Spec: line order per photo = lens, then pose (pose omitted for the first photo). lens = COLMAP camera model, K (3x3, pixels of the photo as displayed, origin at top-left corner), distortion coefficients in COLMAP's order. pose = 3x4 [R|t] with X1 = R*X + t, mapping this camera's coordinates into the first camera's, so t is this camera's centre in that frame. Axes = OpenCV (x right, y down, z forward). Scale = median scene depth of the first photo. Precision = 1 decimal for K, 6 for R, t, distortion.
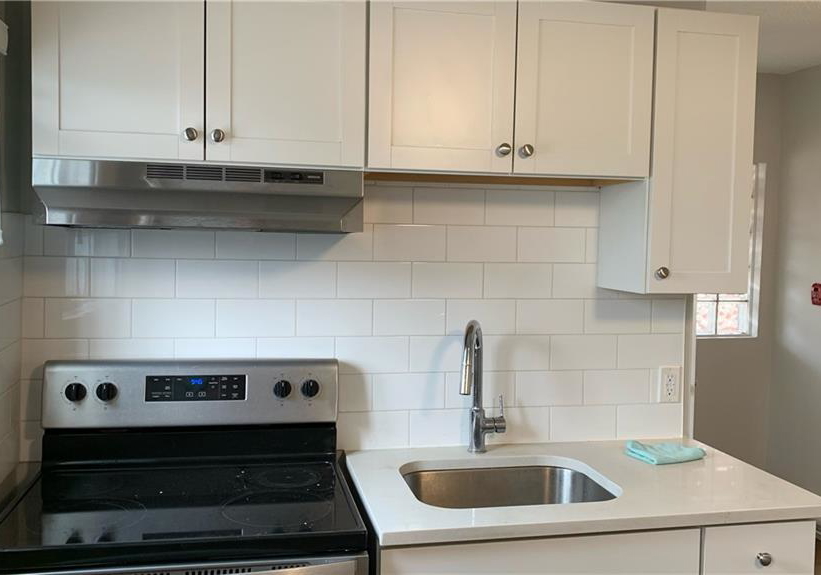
lens RADIAL K [[792.4, 0, 410.8], [0, 792.4, 286.6], [0, 0, 1]] dist [0.052508, 0.000000]
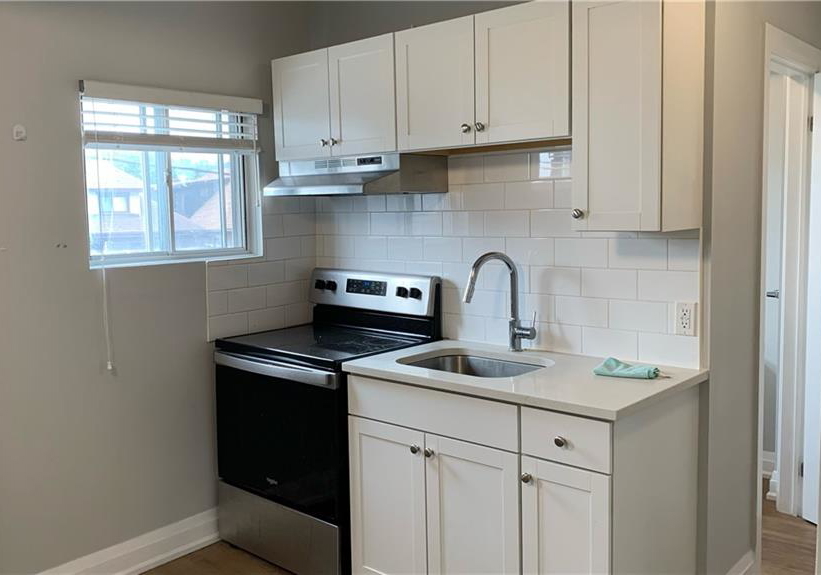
lens RADIAL K [[792.4, 0, 411.2], [0, 792.4, 286.3], [0, 0, 1]] dist [0.052508, 0.000000]
pose [[0.574665, 0.050272, -0.816843, 1.061155], [-0.015289, 0.998597, 0.050701, 0.033062], [0.818246, -0.016648, 0.574627, 0.086310]]
